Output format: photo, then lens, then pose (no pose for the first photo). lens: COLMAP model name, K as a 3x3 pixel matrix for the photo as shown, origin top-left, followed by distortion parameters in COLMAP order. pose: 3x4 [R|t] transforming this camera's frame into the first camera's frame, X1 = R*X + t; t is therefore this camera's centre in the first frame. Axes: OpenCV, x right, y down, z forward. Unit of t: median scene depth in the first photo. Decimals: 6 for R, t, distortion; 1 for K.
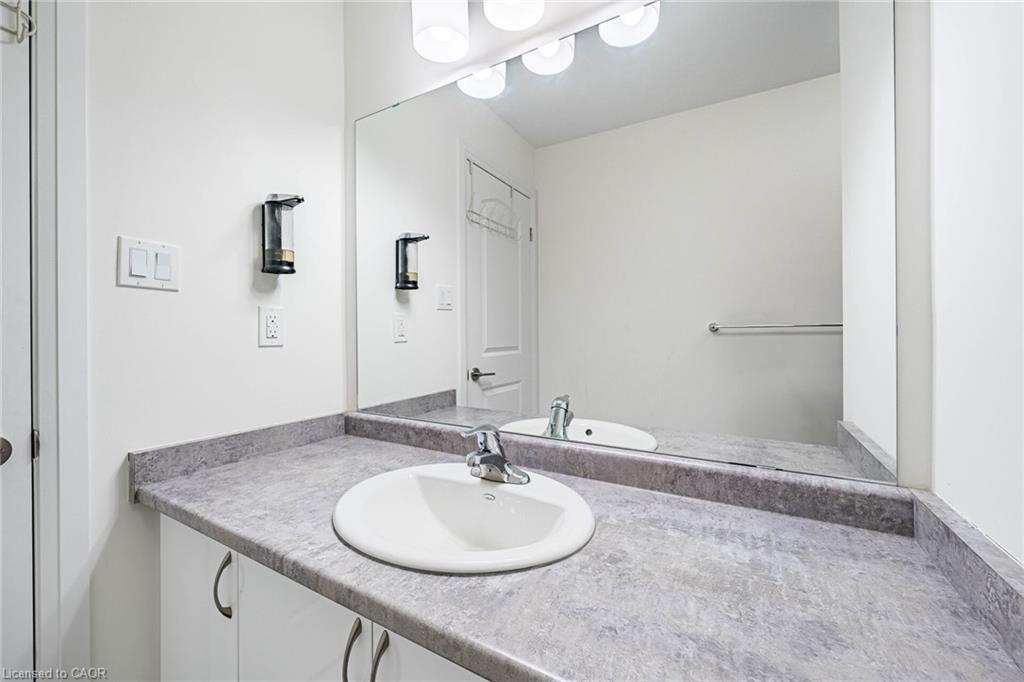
lens RADIAL K [[412.4, 0, 516.4], [0, 412.4, 334.0], [0, 0, 1]] dist [-0.001557, -0.000087]
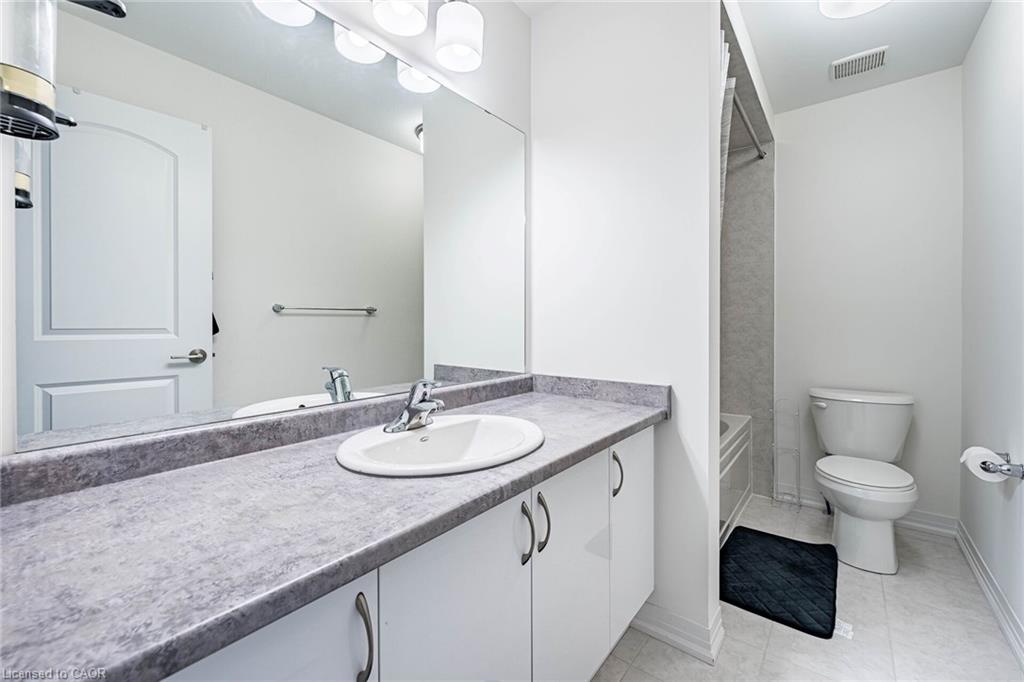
lens RADIAL K [[412.4, 0, 516.9], [0, 412.4, 332.5], [0, 0, 1]] dist [-0.001557, -0.000087]
pose [[0.139161, -0.017592, 0.990114, -1.113086], [0.002965, 0.999845, 0.017348, 0.062616], [-0.990265, 0.000522, 0.139191, 0.528566]]
